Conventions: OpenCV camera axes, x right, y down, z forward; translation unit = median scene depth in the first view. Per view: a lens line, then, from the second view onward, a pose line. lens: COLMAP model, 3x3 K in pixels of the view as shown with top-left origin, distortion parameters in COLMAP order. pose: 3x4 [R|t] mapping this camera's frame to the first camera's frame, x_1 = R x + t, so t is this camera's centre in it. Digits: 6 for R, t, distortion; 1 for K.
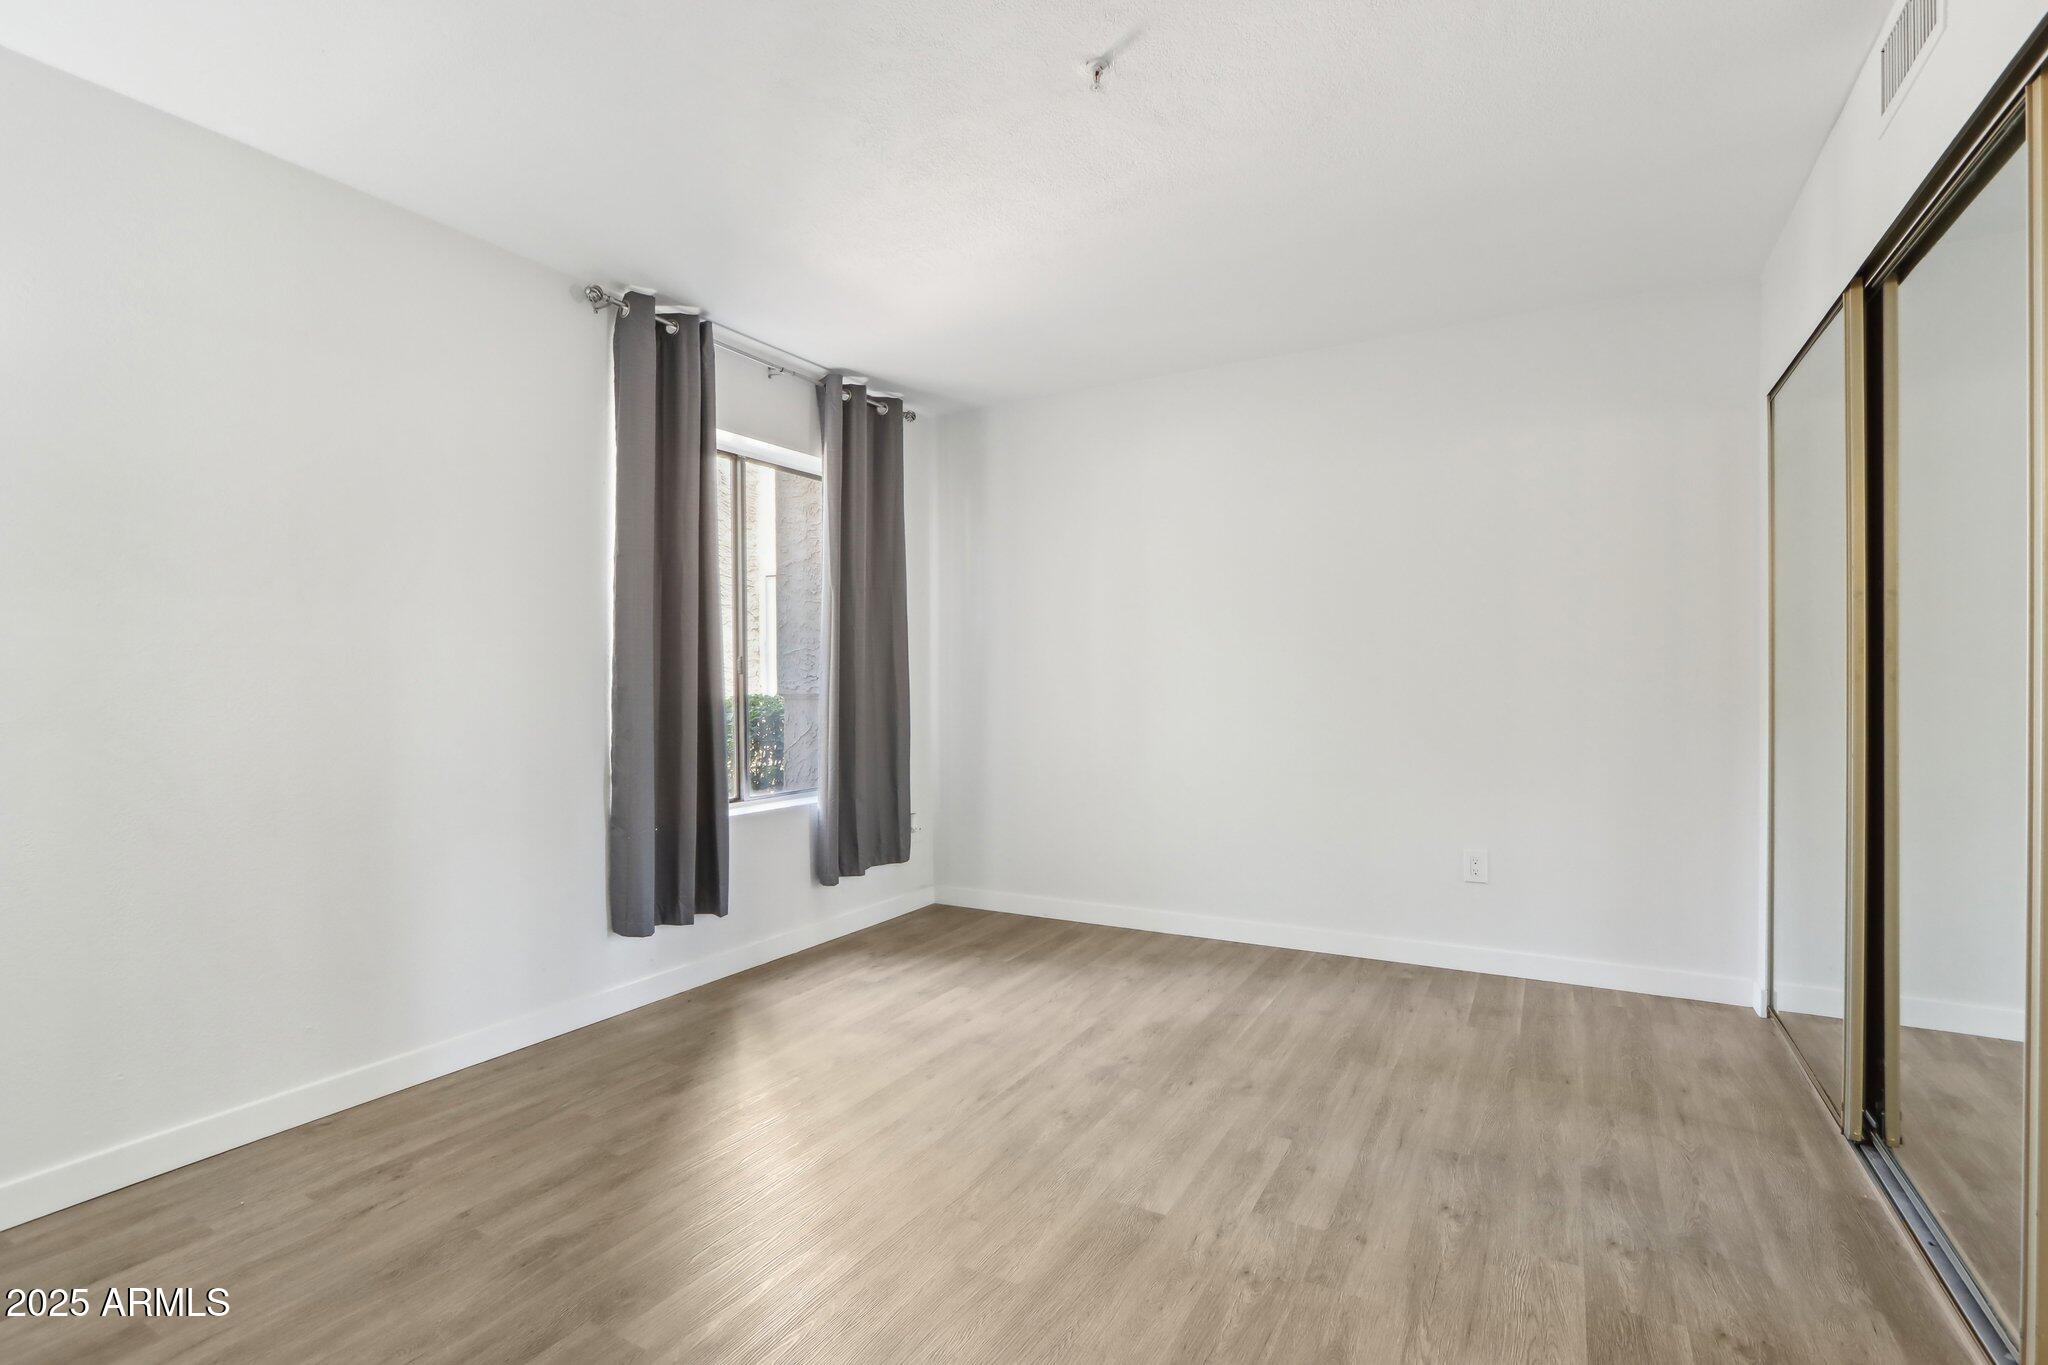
lens RADIAL K [[958.5, 0, 1015.6], [0, 958.5, 680.9], [0, 0, 1]] dist [-0.012134, -0.001309]
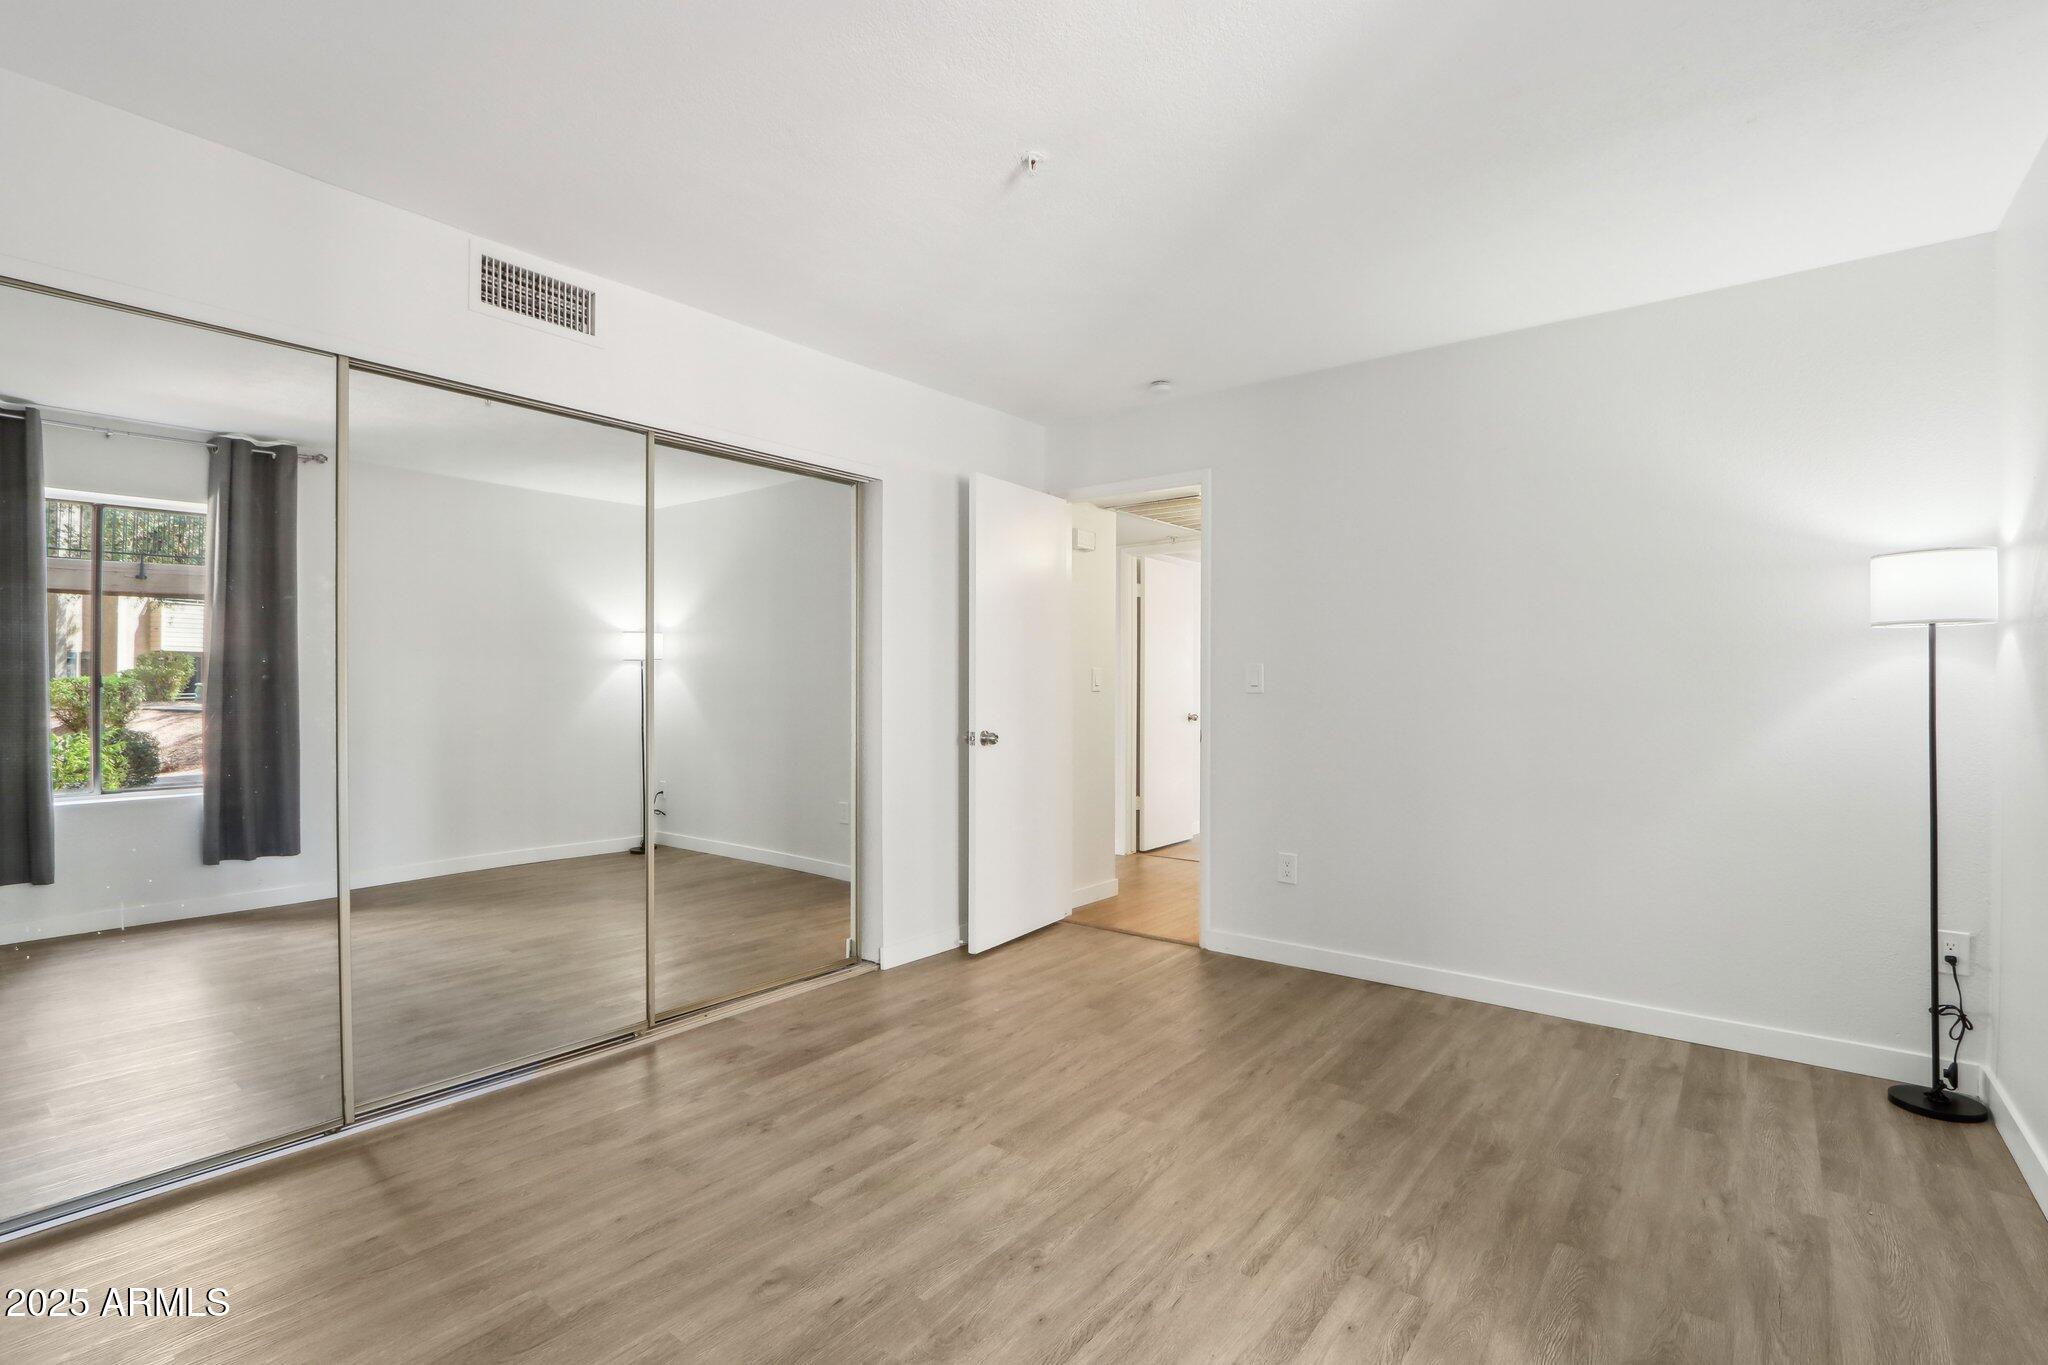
lens RADIAL K [[958.5, 0, 1022.5], [0, 958.5, 685.8], [0, 0, 1]] dist [-0.012134, -0.001309]
pose [[-0.989765, 0.006559, 0.142559, -0.053788], [0.006568, 0.999978, -0.000406, -0.020290], [-0.142559, 0.000534, -0.989786, 1.909394]]
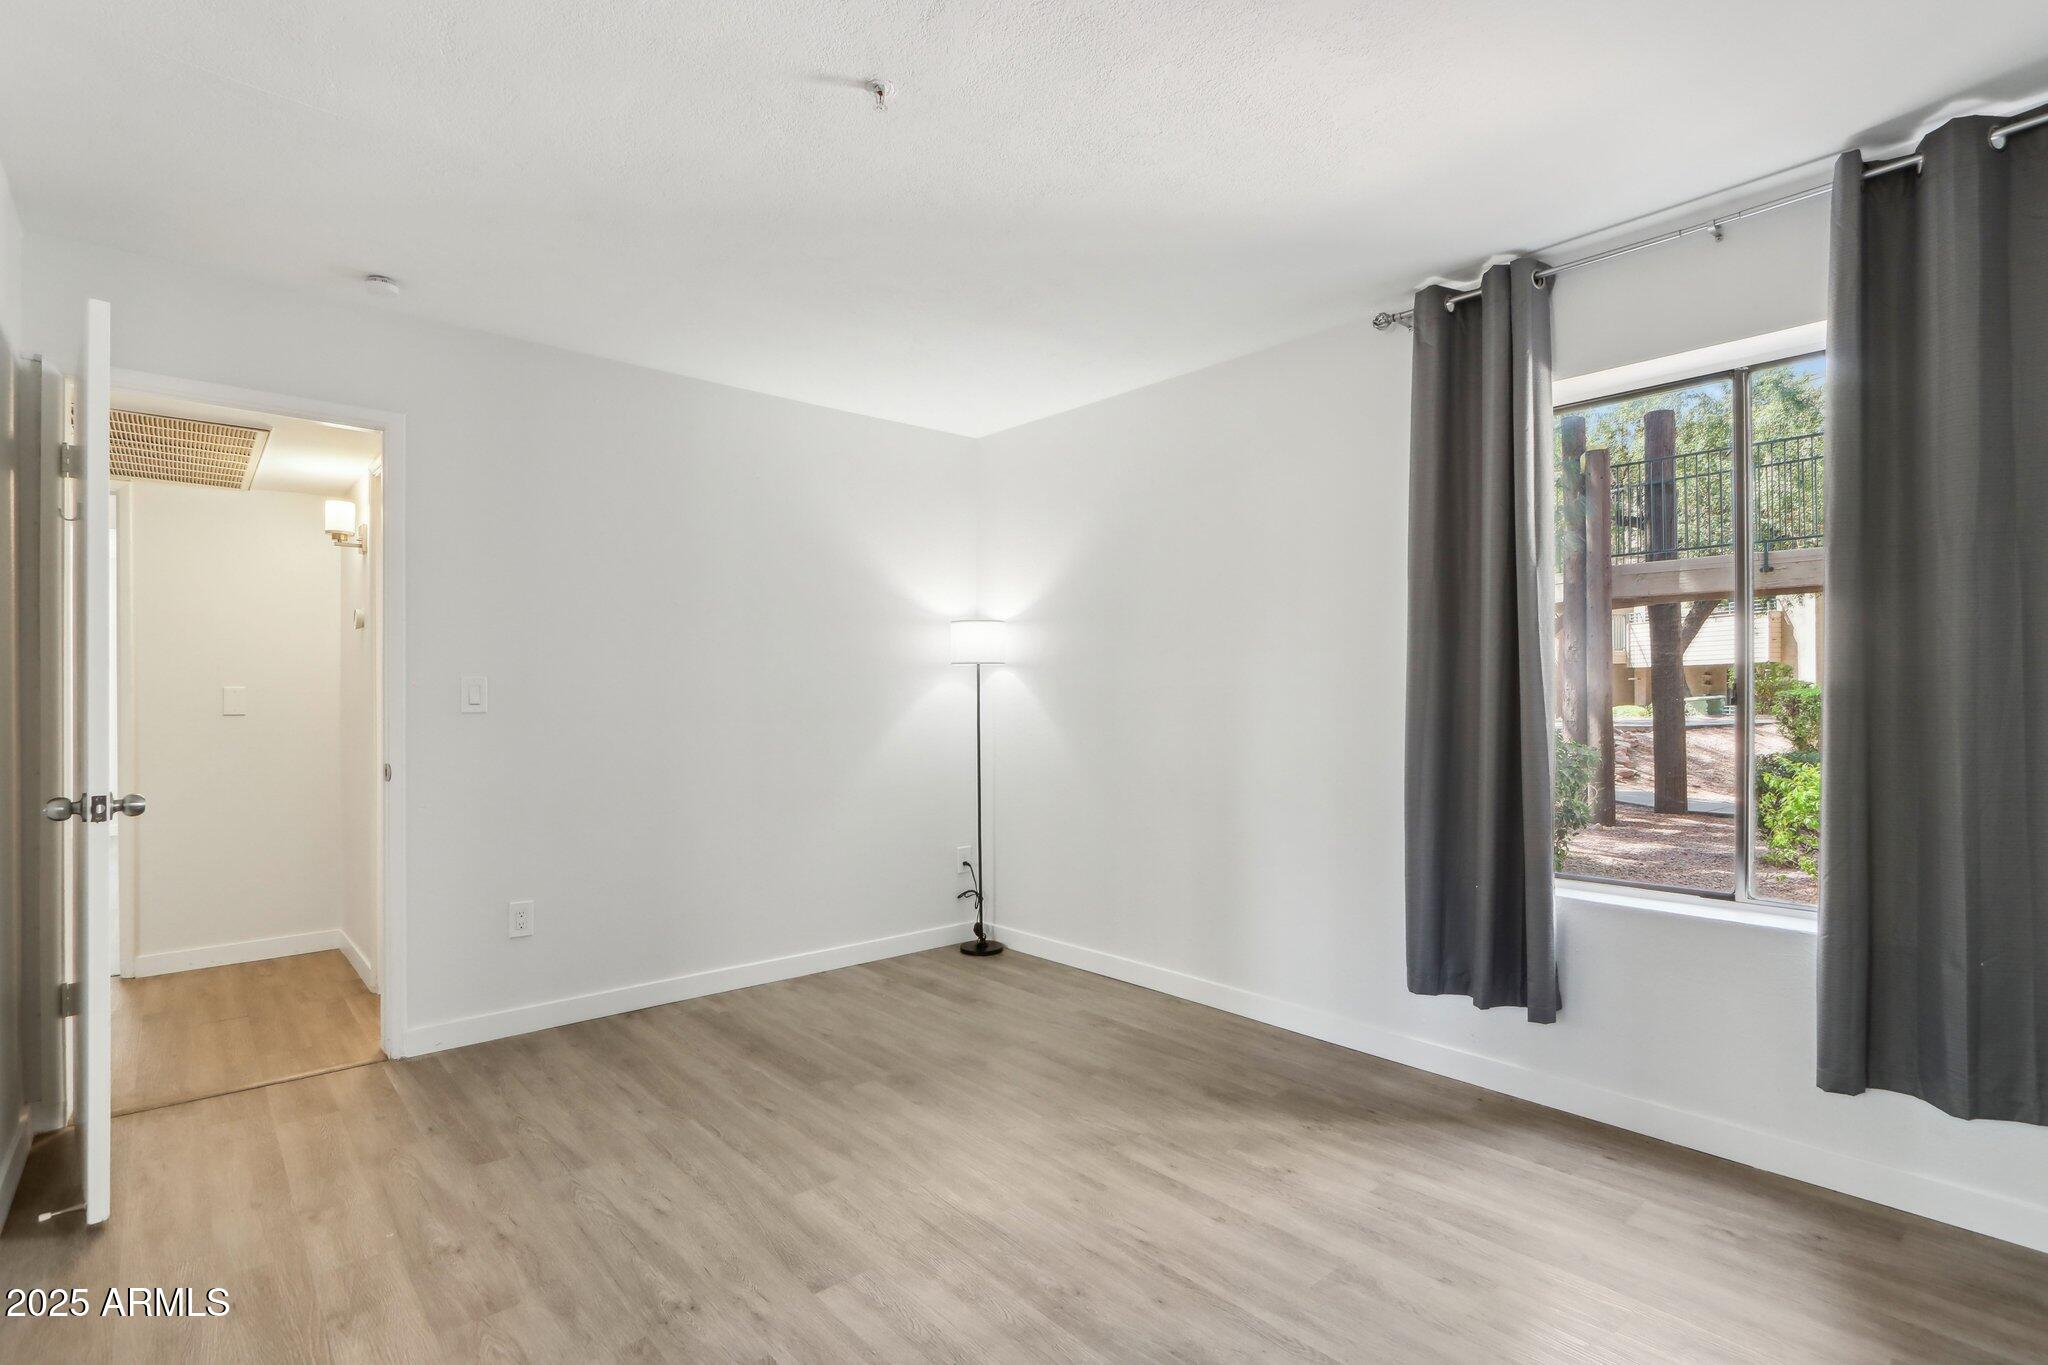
lens RADIAL K [[958.5, 0, 979.7], [0, 958.5, 697.5], [0, 0, 1]] dist [-0.012134, -0.001309]
pose [[-0.337868, 0.009428, -0.941146, 0.859820], [0.005186, 0.999953, 0.008156, -0.036507], [0.941179, -0.002125, -0.337901, 1.282301]]
